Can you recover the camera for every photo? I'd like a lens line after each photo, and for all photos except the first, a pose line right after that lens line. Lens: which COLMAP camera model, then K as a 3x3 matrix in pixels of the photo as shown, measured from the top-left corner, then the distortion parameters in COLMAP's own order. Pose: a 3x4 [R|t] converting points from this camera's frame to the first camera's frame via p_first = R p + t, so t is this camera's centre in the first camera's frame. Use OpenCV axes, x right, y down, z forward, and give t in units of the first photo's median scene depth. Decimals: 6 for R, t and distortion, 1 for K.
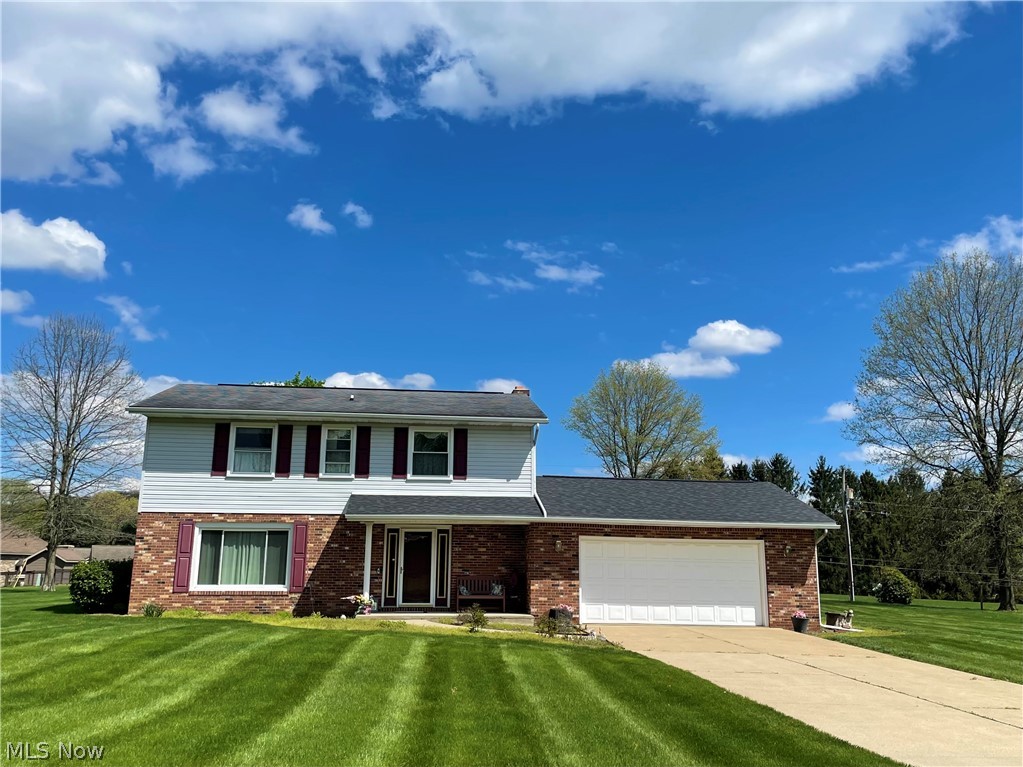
lens RADIAL K [[920.9, 0, 511.5], [0, 920.9, 383.5], [0, 0, 1]] dist [0.081967, -0.003411]
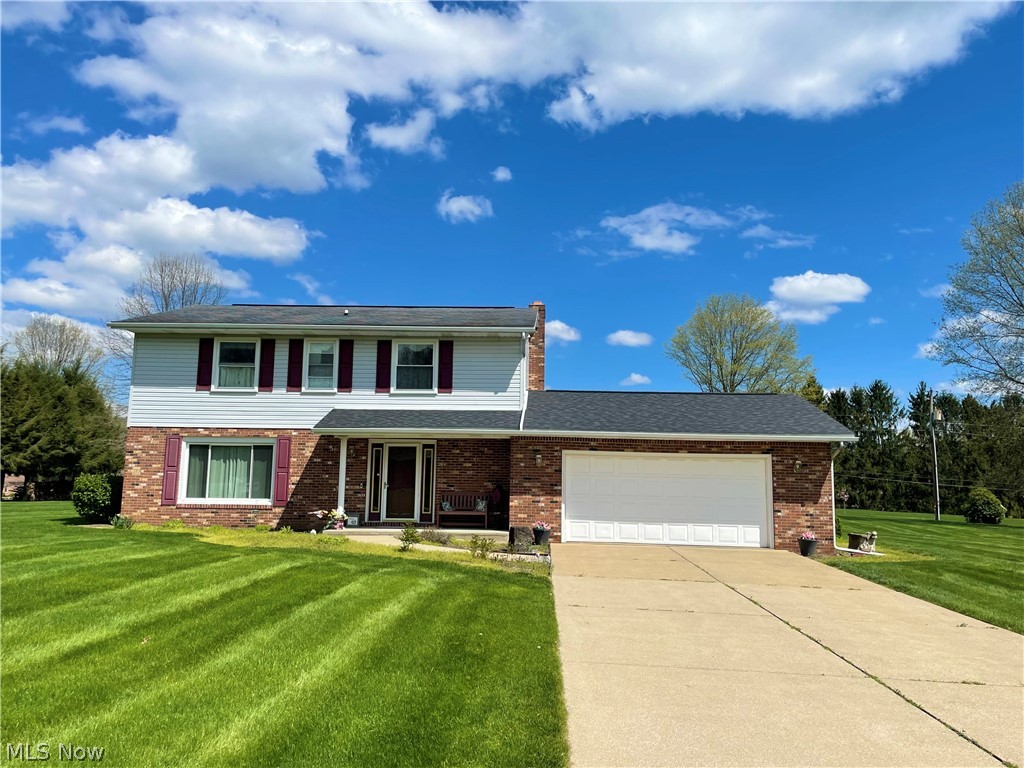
lens RADIAL K [[805.8, 0, 512.0], [0, 805.8, 384.0], [0, 0, 1]] dist [0.086793, -0.004948]
pose [[0.988308, -0.013217, -0.151894, 0.144309], [0.024025, 0.997290, 0.069543, 0.038835], [0.150563, -0.072380, 0.985947, 0.184603]]
